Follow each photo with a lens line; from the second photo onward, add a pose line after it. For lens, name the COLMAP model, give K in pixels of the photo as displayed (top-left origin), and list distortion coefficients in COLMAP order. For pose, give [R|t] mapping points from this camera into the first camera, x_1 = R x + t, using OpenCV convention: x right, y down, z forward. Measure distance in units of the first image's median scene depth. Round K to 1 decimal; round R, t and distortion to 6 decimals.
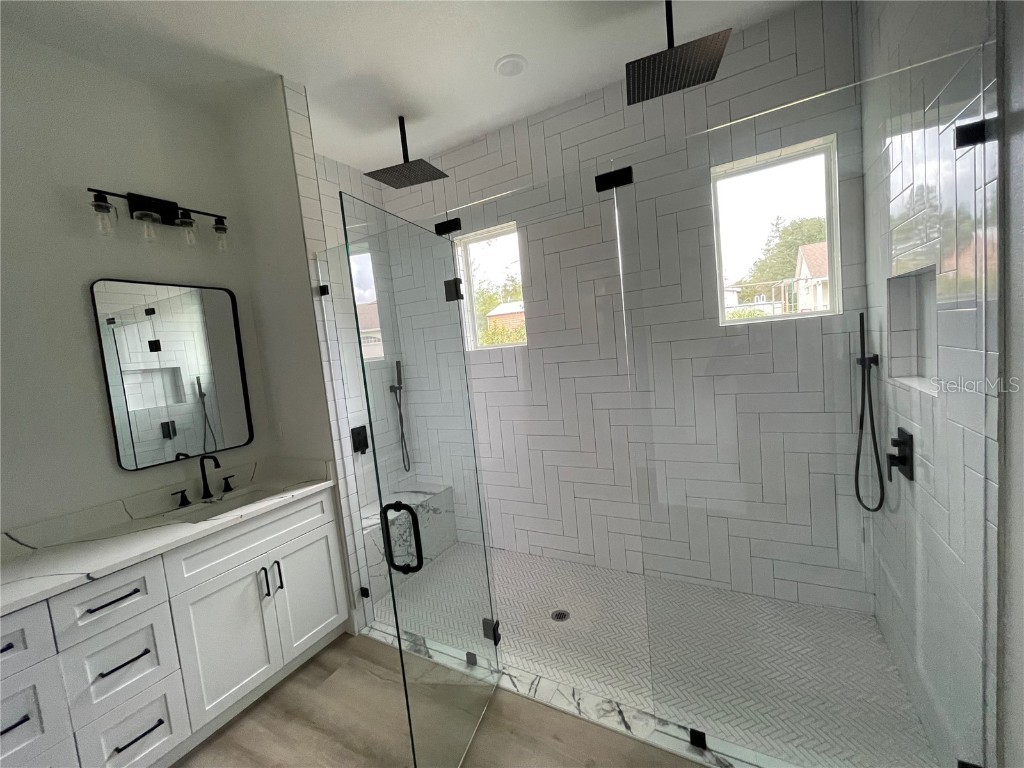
lens RADIAL K [[411.4, 0, 513.5], [0, 411.4, 380.7], [0, 0, 1]] dist [-0.006634, 0.000643]
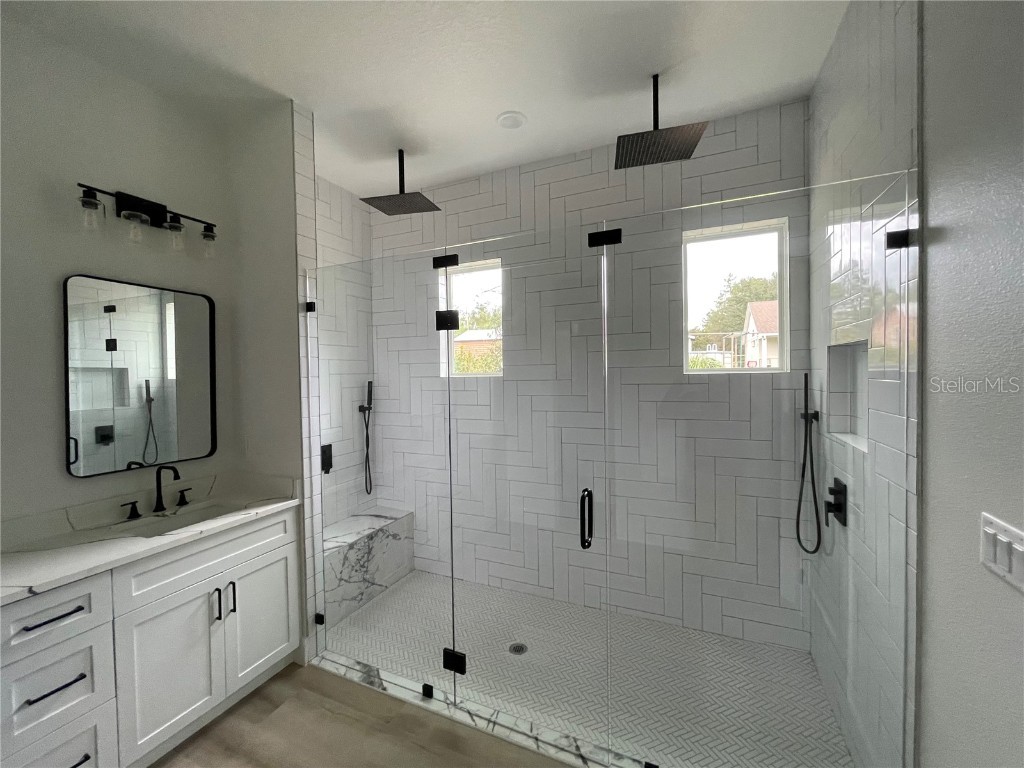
lens RADIAL K [[411.4, 0, 512.8], [0, 411.4, 380.7], [0, 0, 1]] dist [-0.006634, 0.000643]
pose [[0.992482, 0.079344, 0.093183, -0.049099], [-0.072847, 0.994800, -0.071176, -0.005244], [-0.098346, 0.063853, 0.993102, -0.036107]]
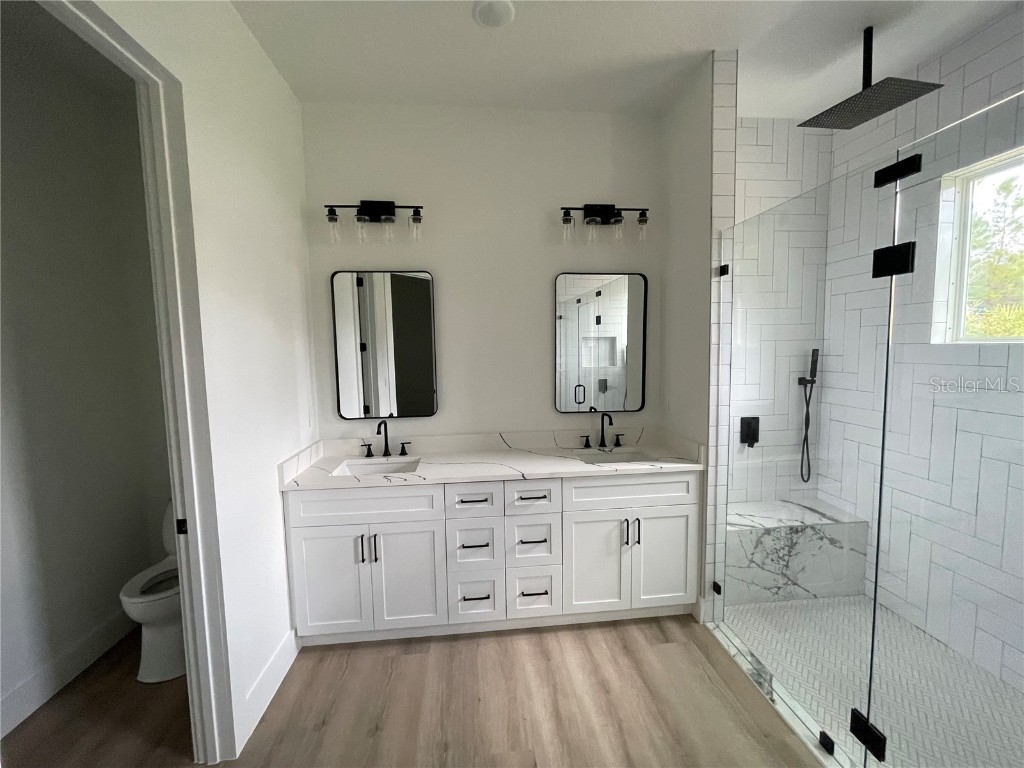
lens RADIAL K [[411.4, 0, 511.3], [0, 411.4, 381.1], [0, 0, 1]] dist [-0.006634, 0.000643]
pose [[0.569590, 0.153722, -0.807426, 0.068443], [-0.103903, 0.987941, 0.114792, -0.023661], [0.815335, 0.018510, 0.578693, 0.048641]]
